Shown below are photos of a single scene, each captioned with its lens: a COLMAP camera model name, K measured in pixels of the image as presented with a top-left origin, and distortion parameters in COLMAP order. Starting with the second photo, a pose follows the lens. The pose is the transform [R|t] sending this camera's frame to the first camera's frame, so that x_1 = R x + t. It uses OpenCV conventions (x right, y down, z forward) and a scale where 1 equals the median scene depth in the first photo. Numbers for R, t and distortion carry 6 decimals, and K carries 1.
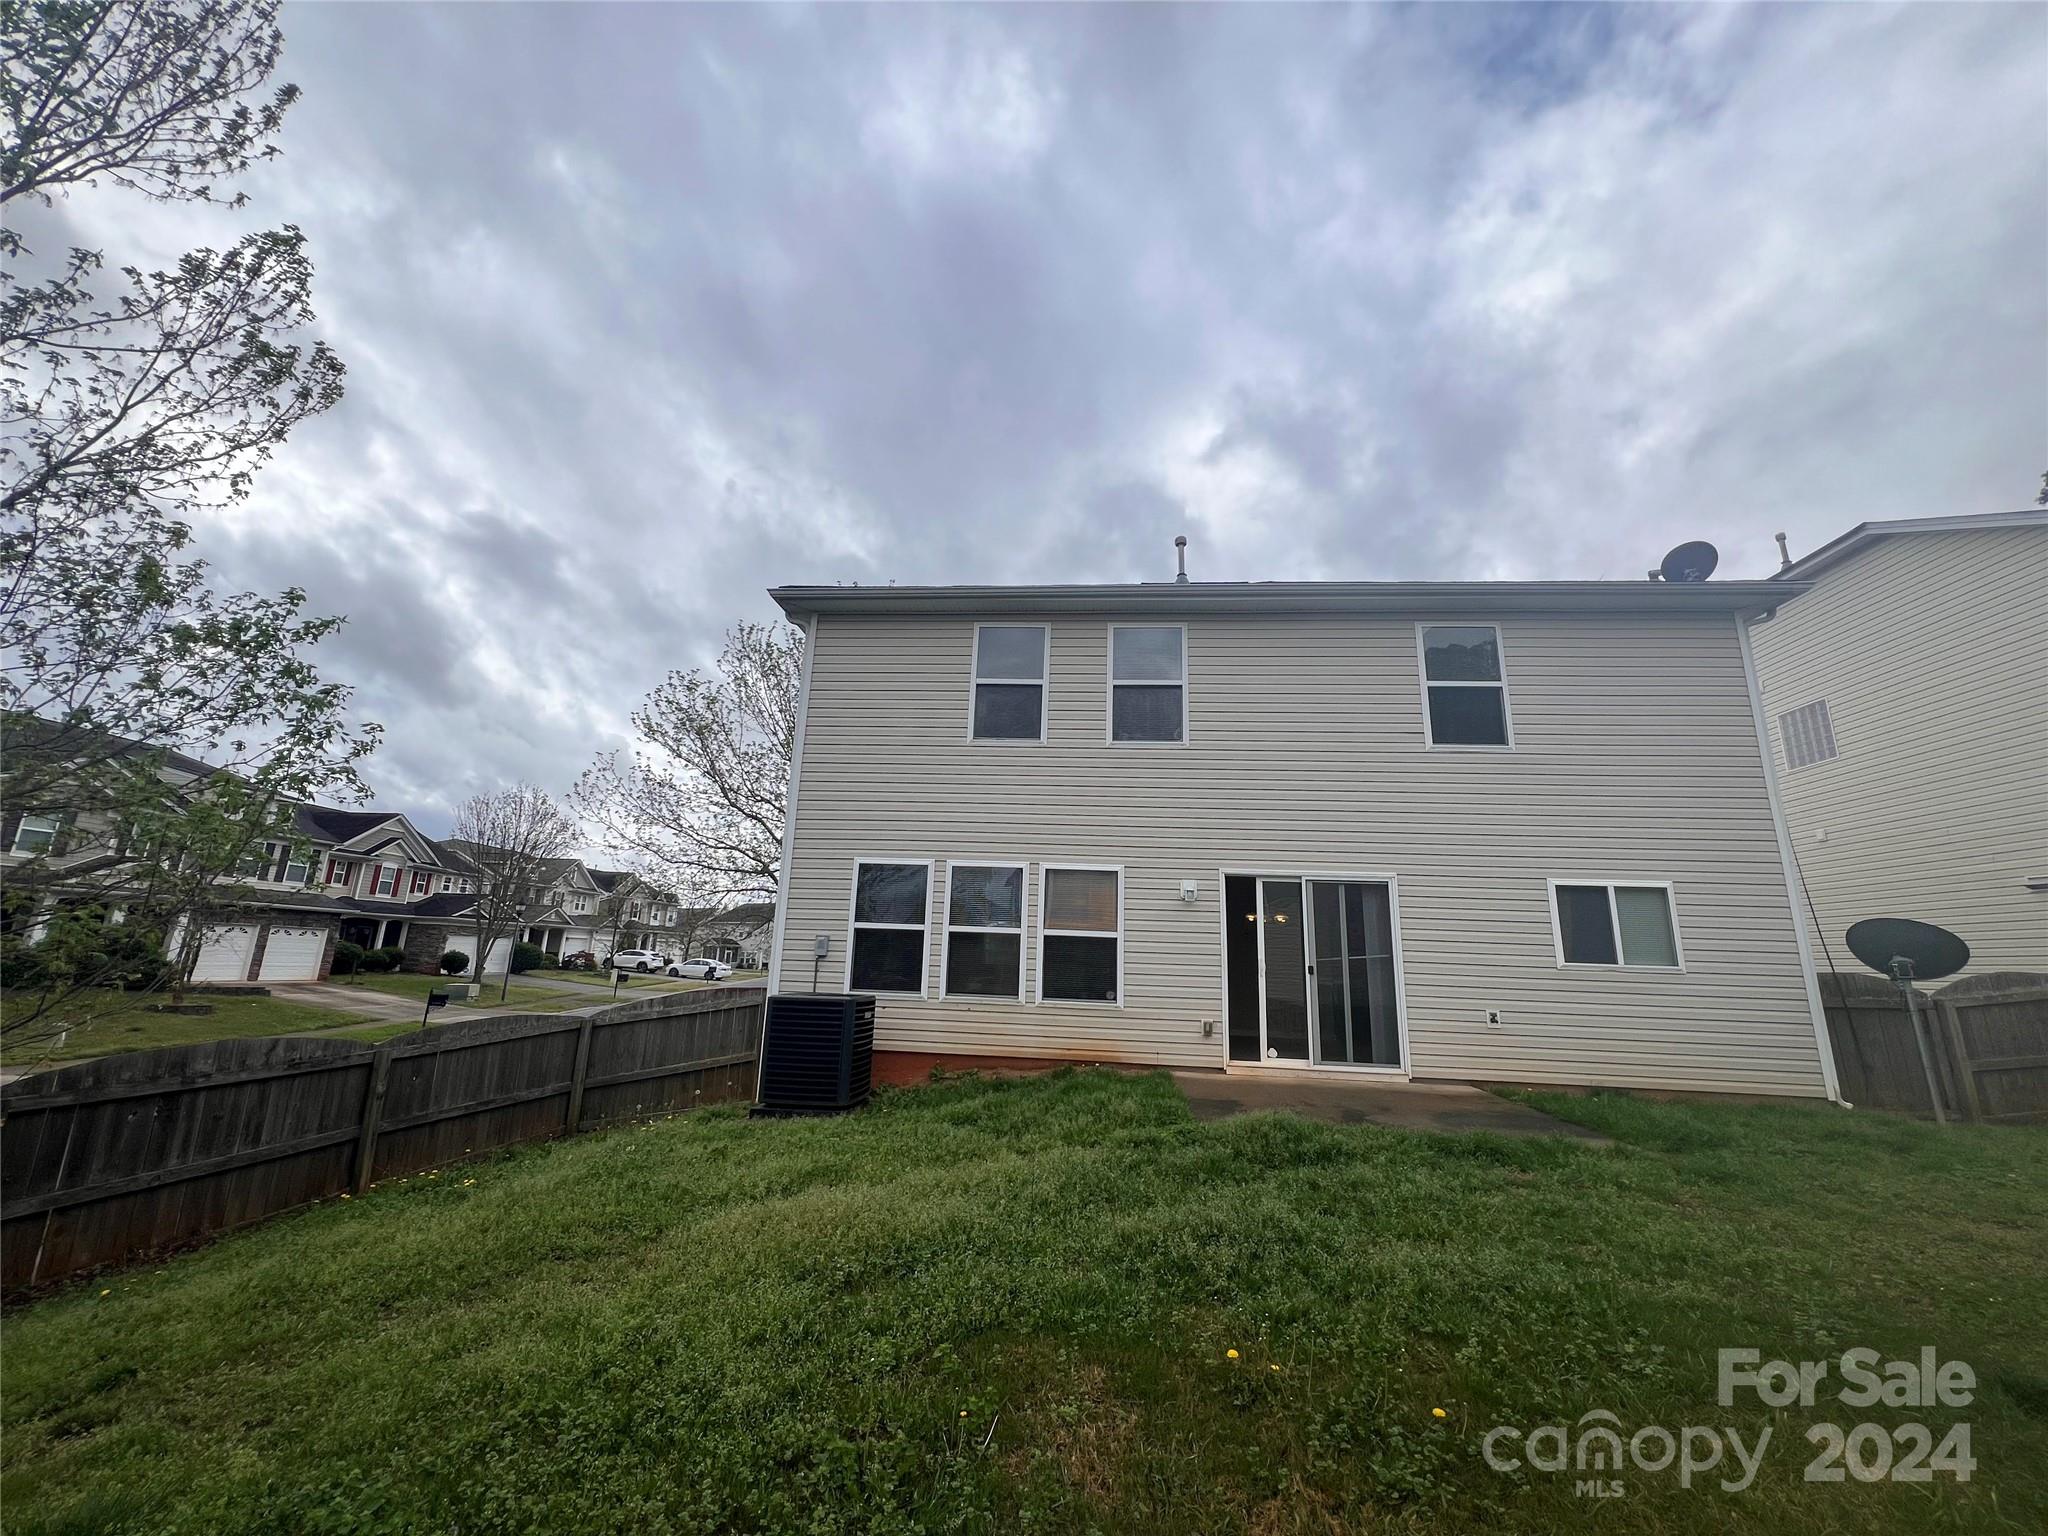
lens RADIAL K [[820.9, 0, 1022.9], [0, 820.9, 772.2], [0, 0, 1]] dist [-0.006841, 0.001348]
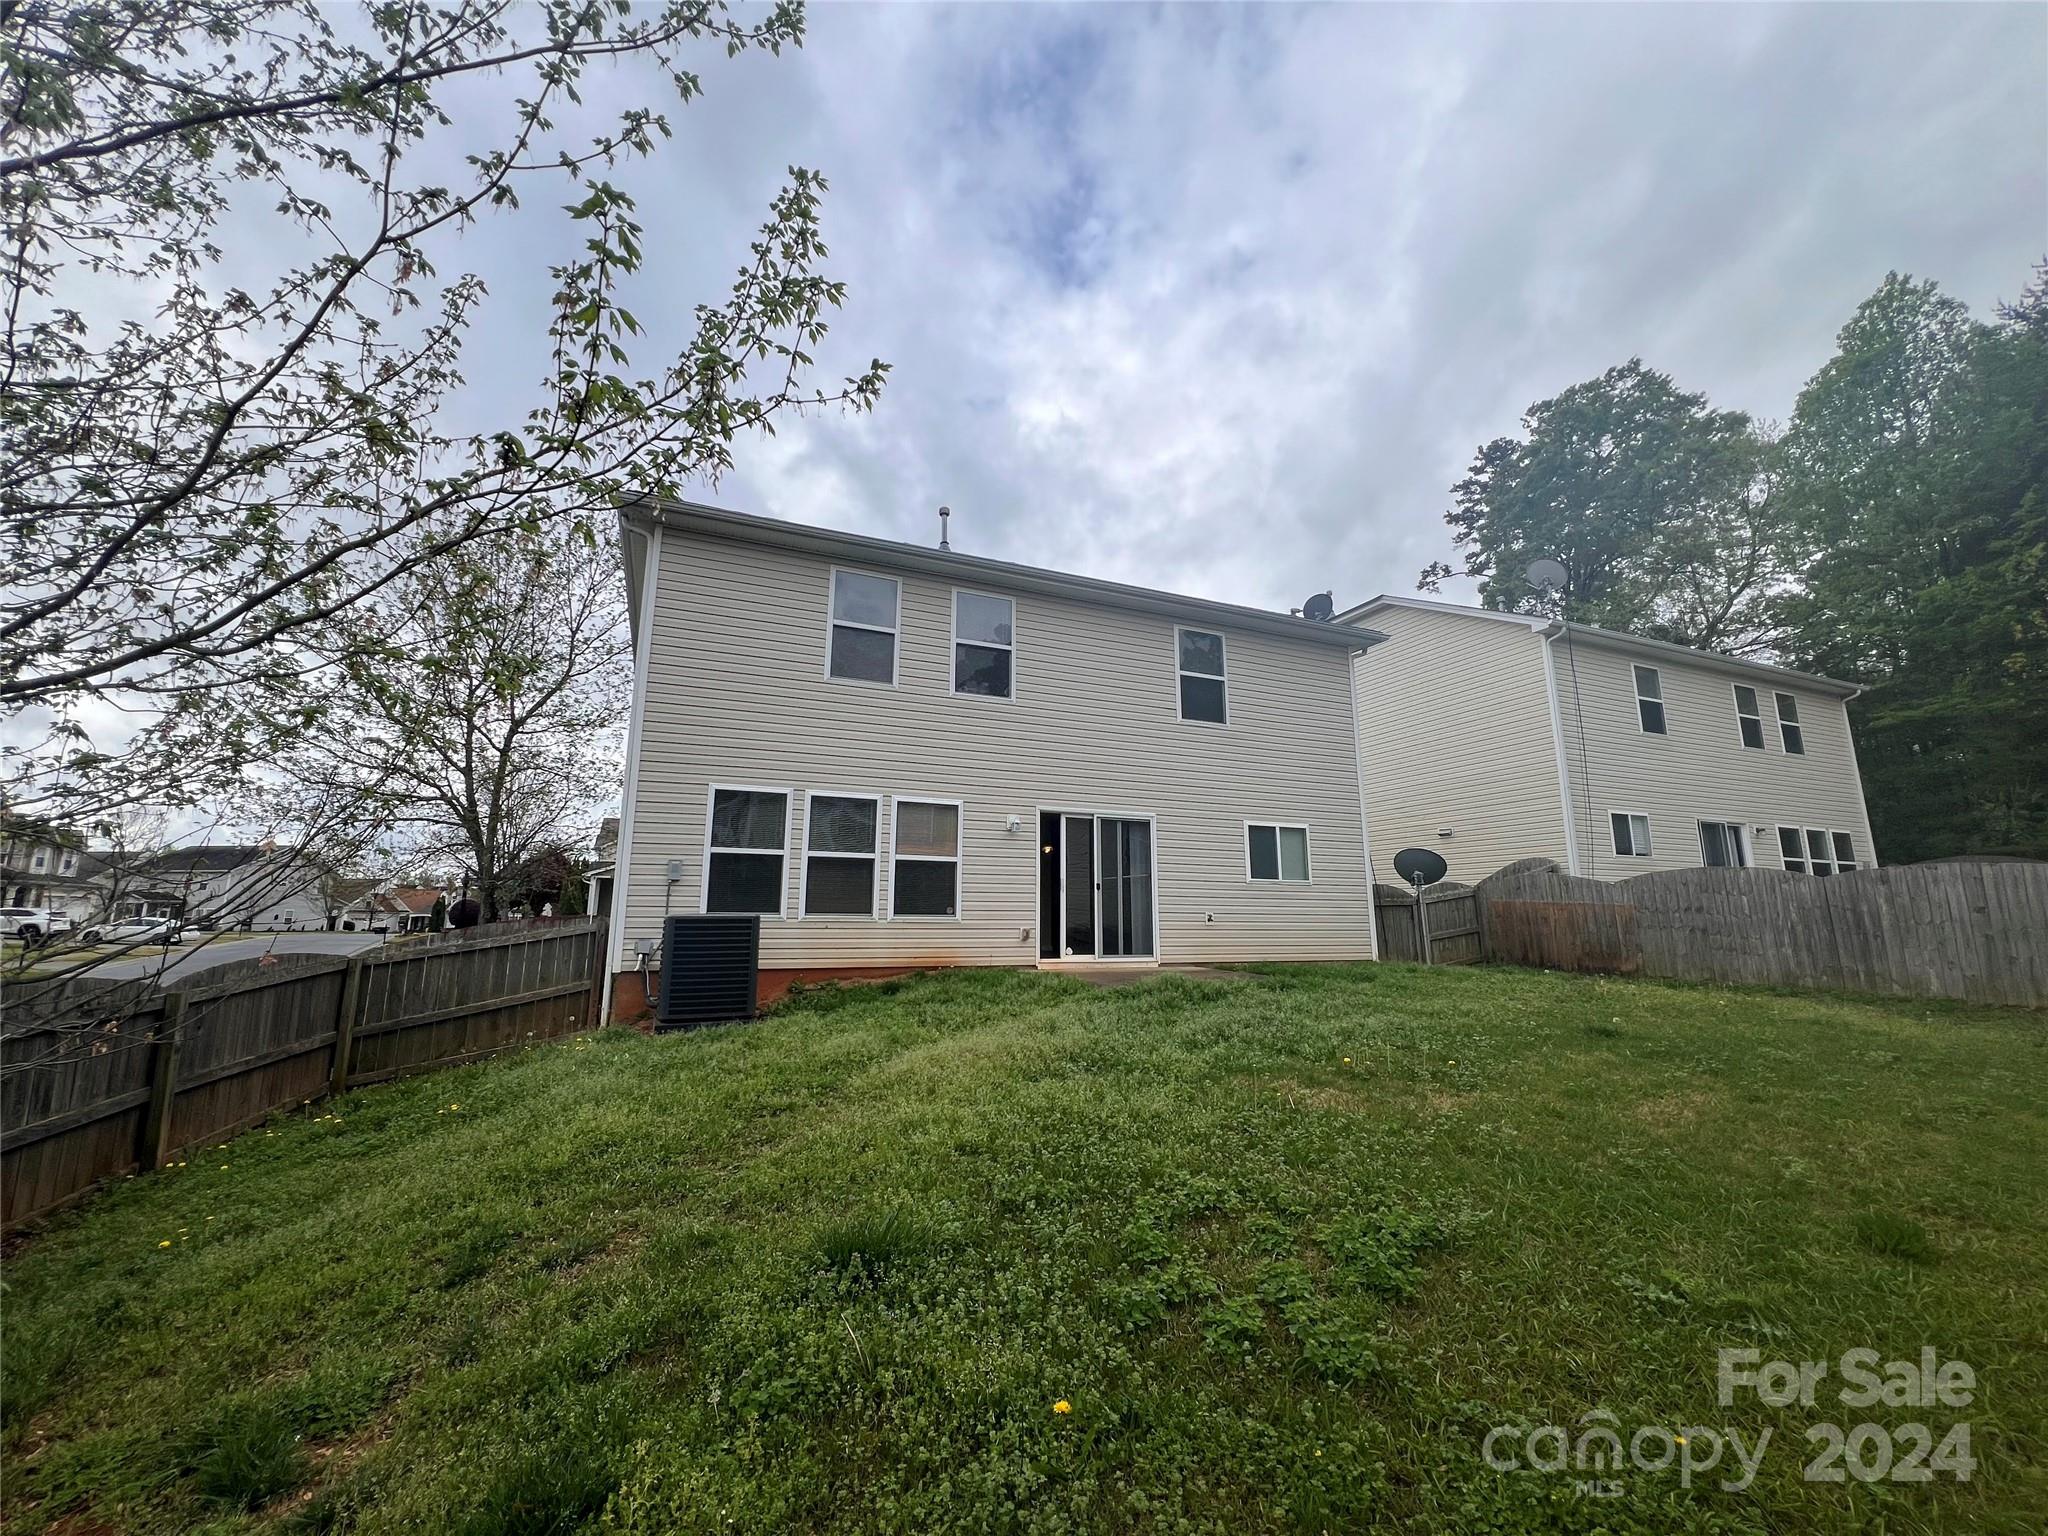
lens RADIAL K [[820.9, 0, 1026.8], [0, 820.9, 762.7], [0, 0, 1]] dist [-0.006841, 0.001348]
pose [[0.880222, 0.057229, 0.471099, -0.351860], [-0.080905, 0.996266, 0.030139, 0.018343], [-0.467615, -0.064643, 0.881565, -0.065498]]
